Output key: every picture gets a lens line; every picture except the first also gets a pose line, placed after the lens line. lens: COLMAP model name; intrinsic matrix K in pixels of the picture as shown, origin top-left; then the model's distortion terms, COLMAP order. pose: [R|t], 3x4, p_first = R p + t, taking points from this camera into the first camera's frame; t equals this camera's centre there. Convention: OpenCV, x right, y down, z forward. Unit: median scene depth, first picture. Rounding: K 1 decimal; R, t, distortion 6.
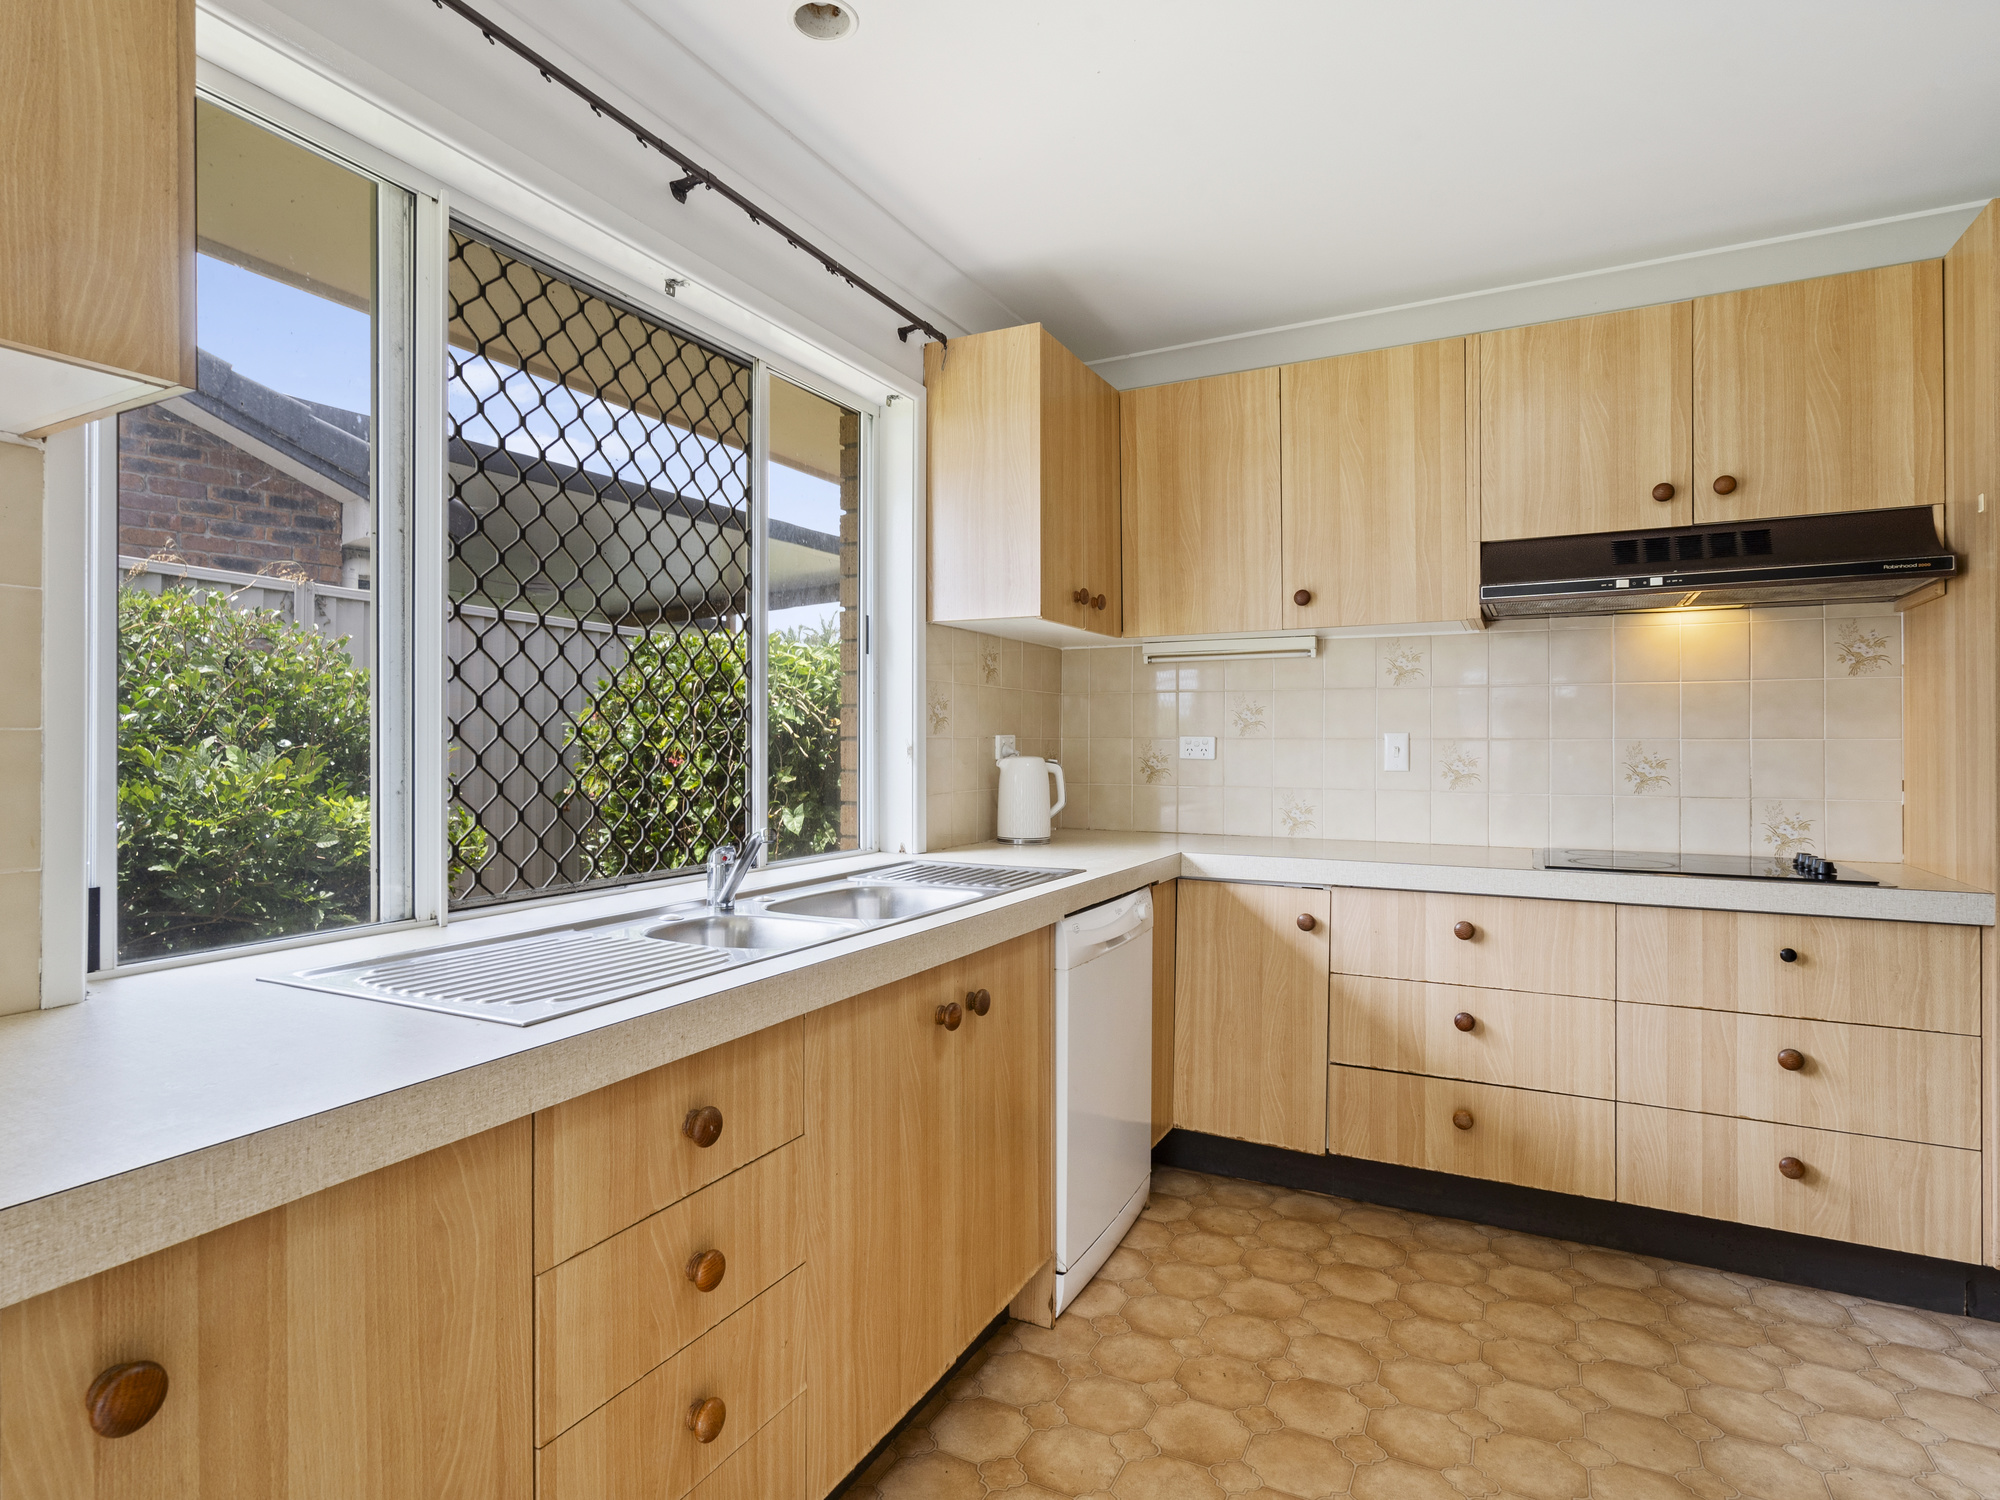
lens RADIAL K [[1047.9, 0, 1002.1], [0, 1047.9, 737.5], [0, 0, 1]] dist [0.002422, -0.000106]
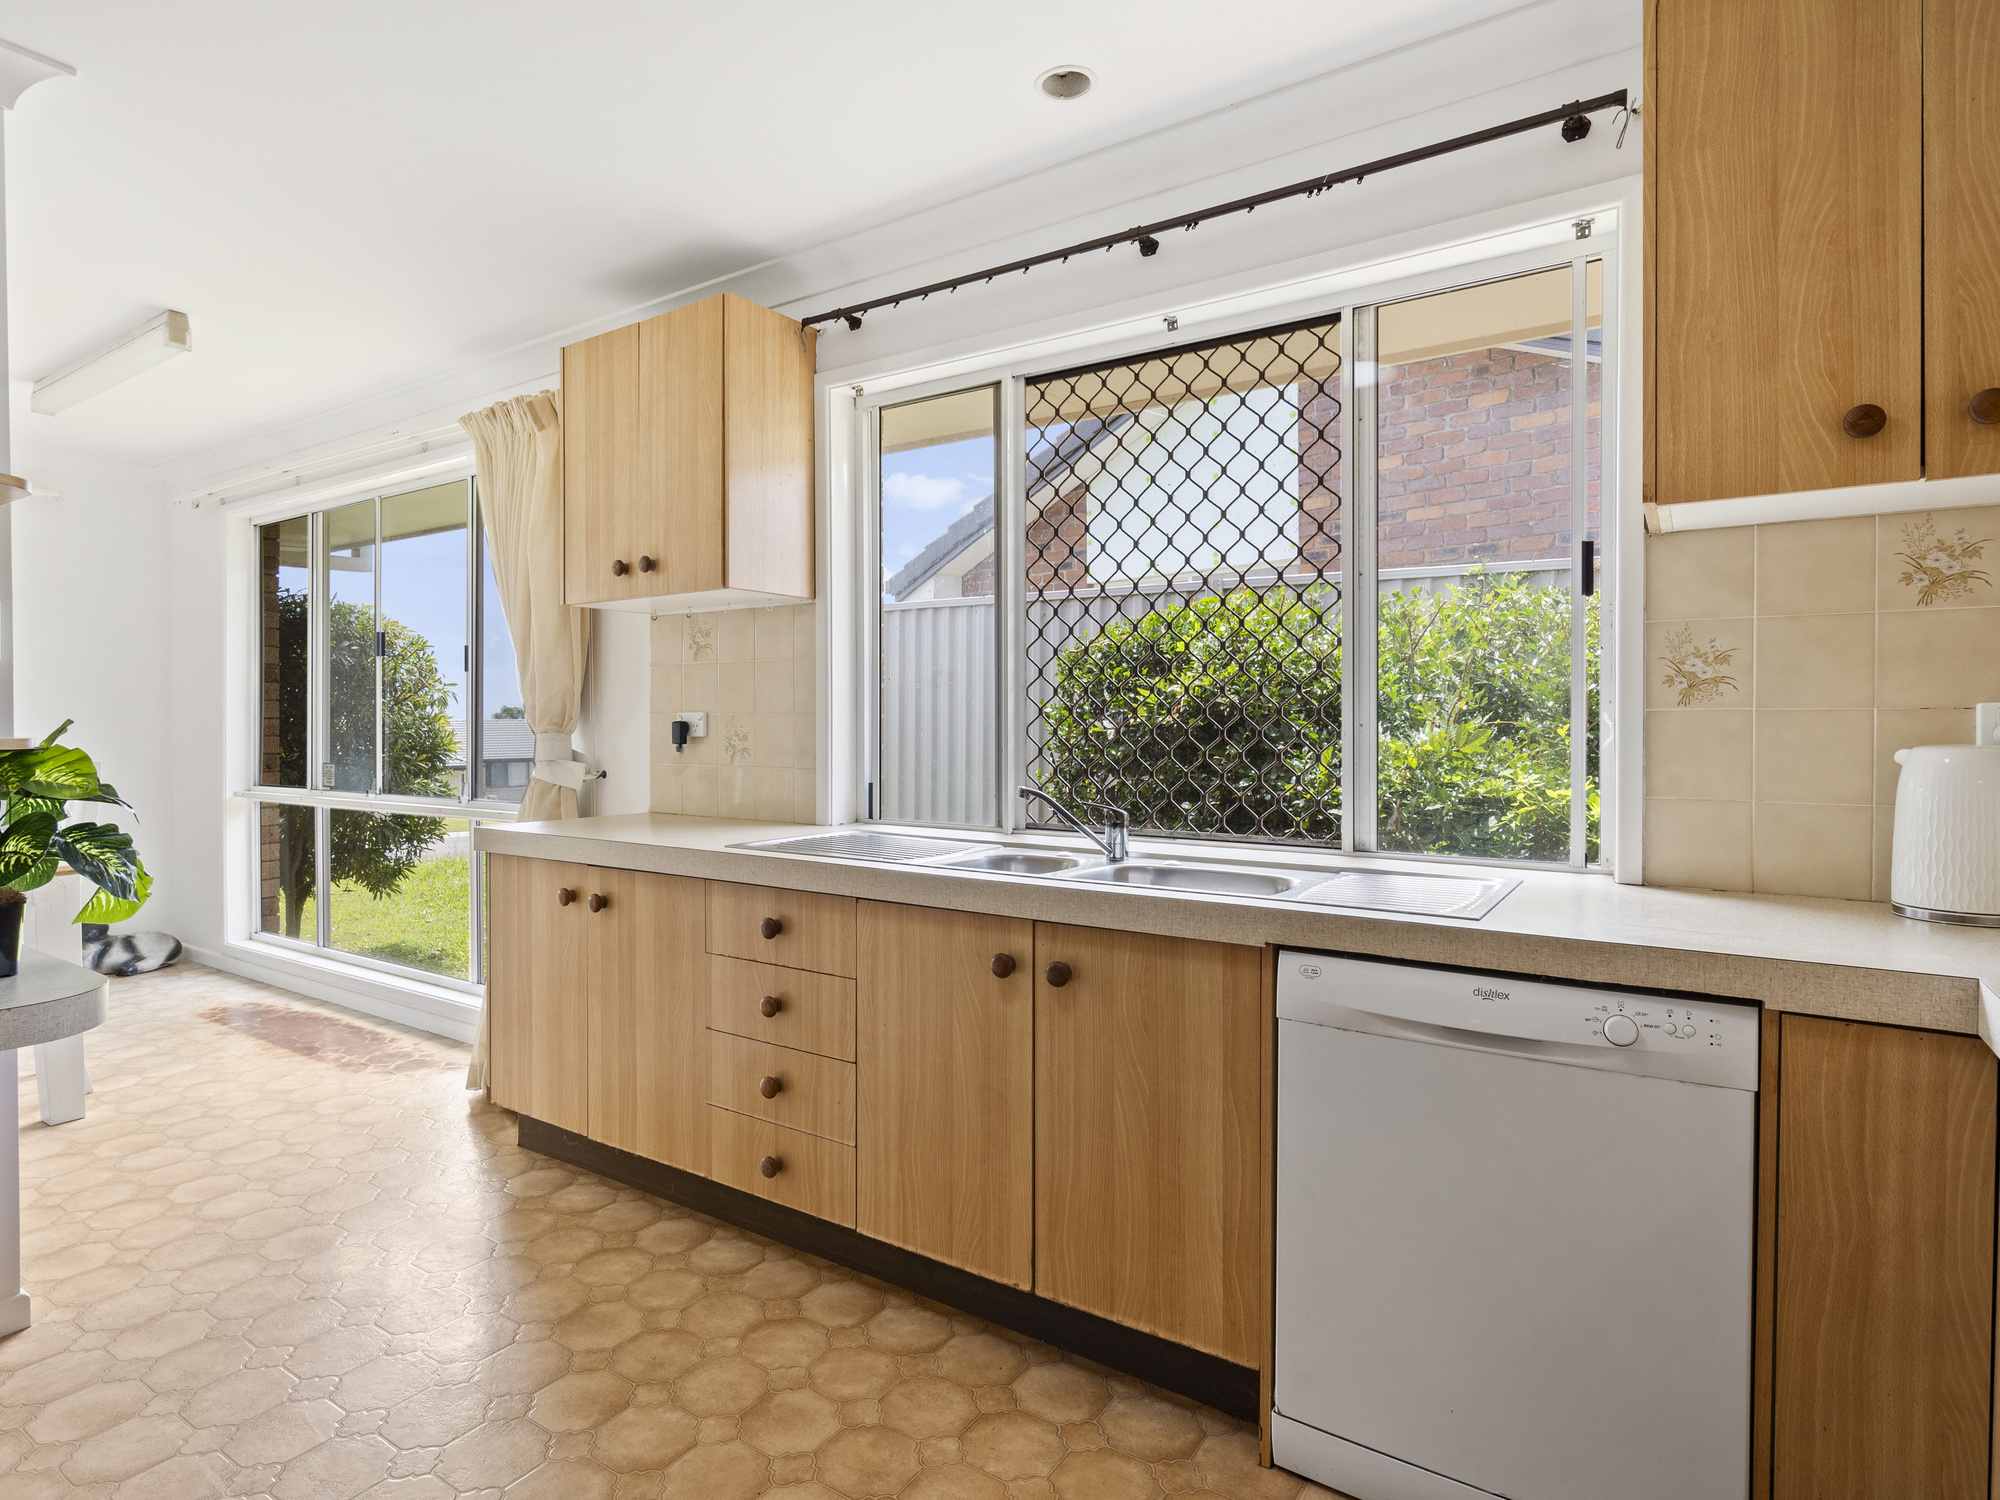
lens RADIAL K [[1050.4, 0, 1000.0], [0, 1050.4, 750.0], [0, 0, 1]] dist [-0.004679, 0.000642]
pose [[-0.111588, 0.030032, -0.993301, 0.638345], [0.006101, 0.999545, 0.029536, 0.002651], [0.993736, -0.002764, -0.111721, 0.685872]]
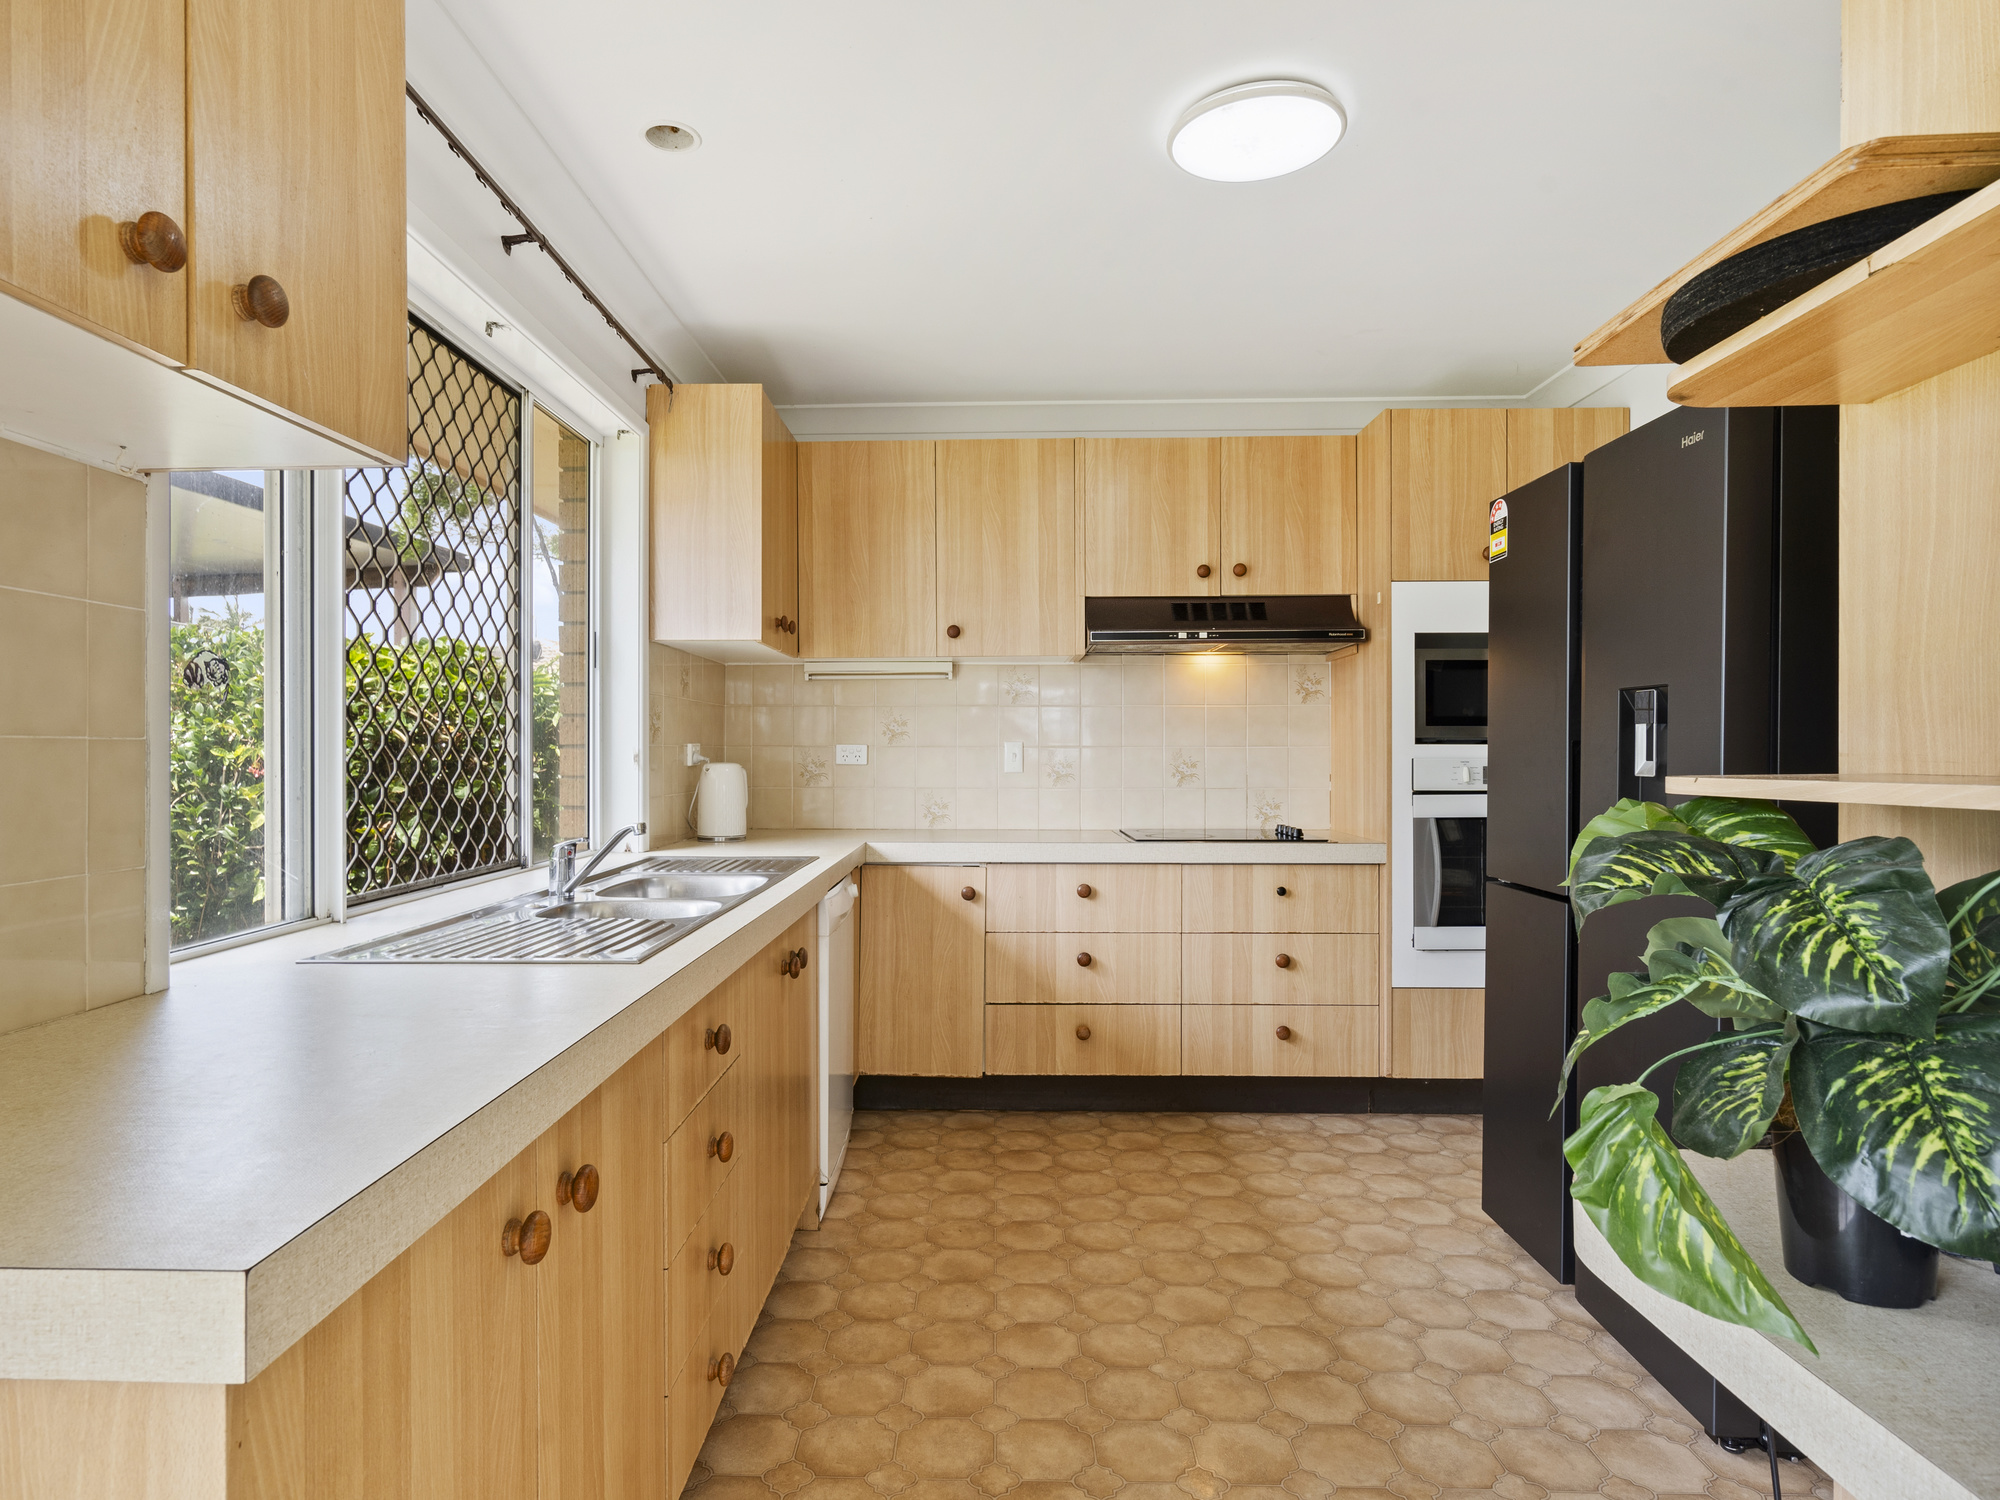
lens RADIAL K [[1050.4, 0, 1000.0], [0, 1050.4, 750.0], [0, 0, 1]] dist [-0.004679, 0.000642]
pose [[0.899243, -0.002050, 0.437445, -0.232667], [0.000238, 0.999991, 0.004197, -0.000104], [-0.437450, -0.003669, 0.899235, -0.147944]]
